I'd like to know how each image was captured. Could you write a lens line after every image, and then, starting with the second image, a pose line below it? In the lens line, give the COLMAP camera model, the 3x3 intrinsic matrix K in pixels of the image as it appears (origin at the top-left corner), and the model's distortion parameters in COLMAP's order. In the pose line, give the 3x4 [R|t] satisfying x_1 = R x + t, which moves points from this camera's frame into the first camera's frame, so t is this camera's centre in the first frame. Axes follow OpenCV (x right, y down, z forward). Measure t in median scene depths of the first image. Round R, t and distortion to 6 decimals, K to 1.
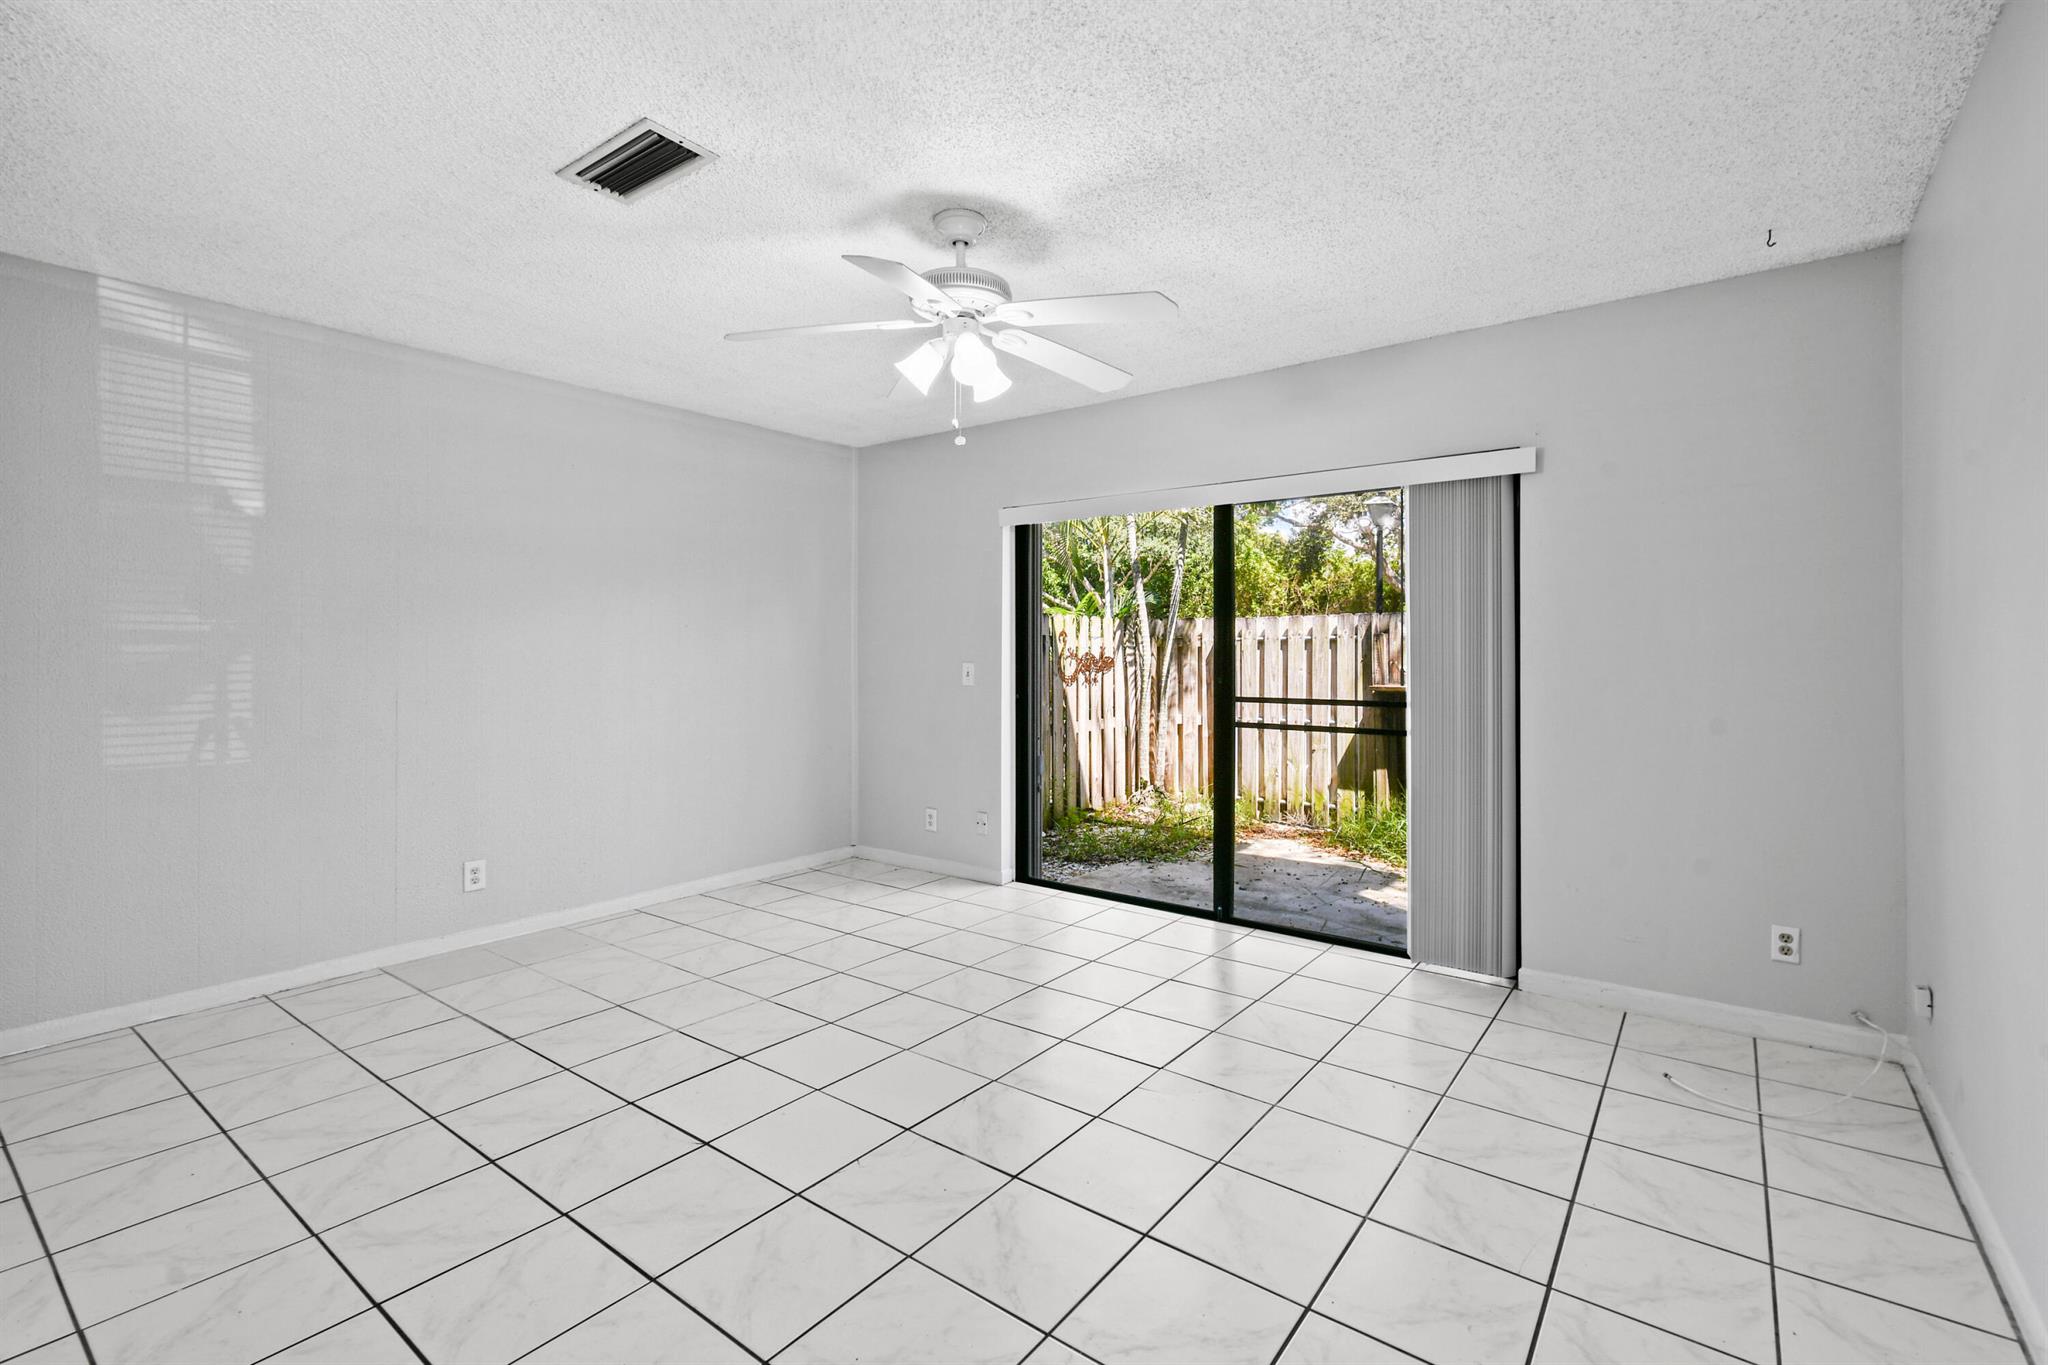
lens RADIAL K [[905.9, 0, 1044.4], [0, 905.9, 646.6], [0, 0, 1]] dist [0.002040, -0.002001]
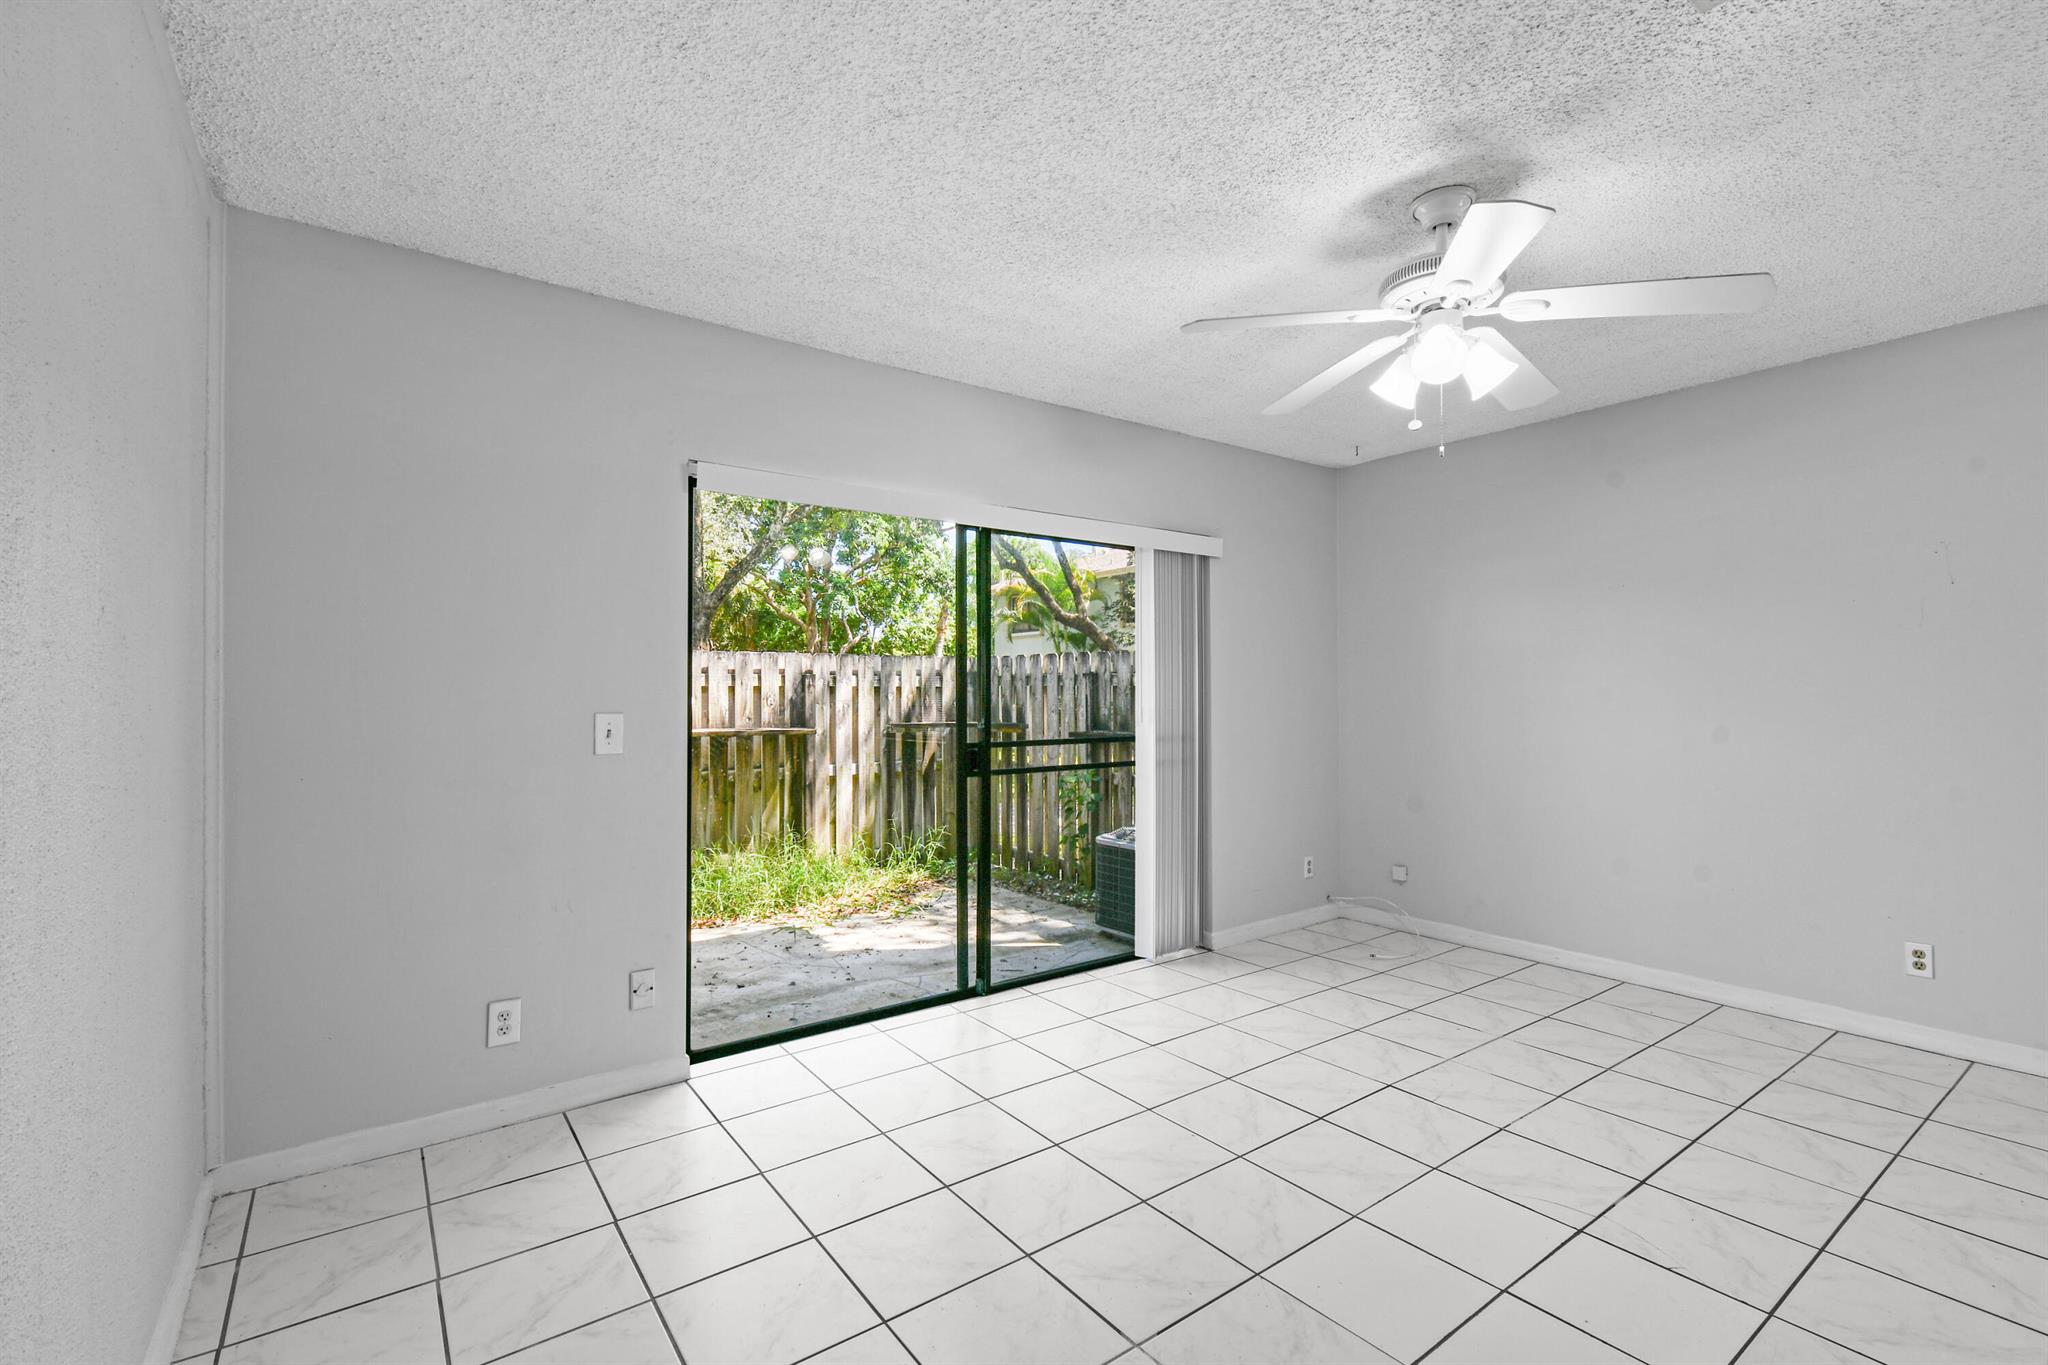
lens RADIAL K [[905.9, 0, 1020.2], [0, 905.9, 683.1], [0, 0, 1]] dist [0.002040, -0.002001]
pose [[0.300264, 0.007316, 0.953828, -0.552123], [-0.002361, 0.999973, -0.006927, 0.002012], [-0.953853, -0.000172, 0.300273, 0.594418]]
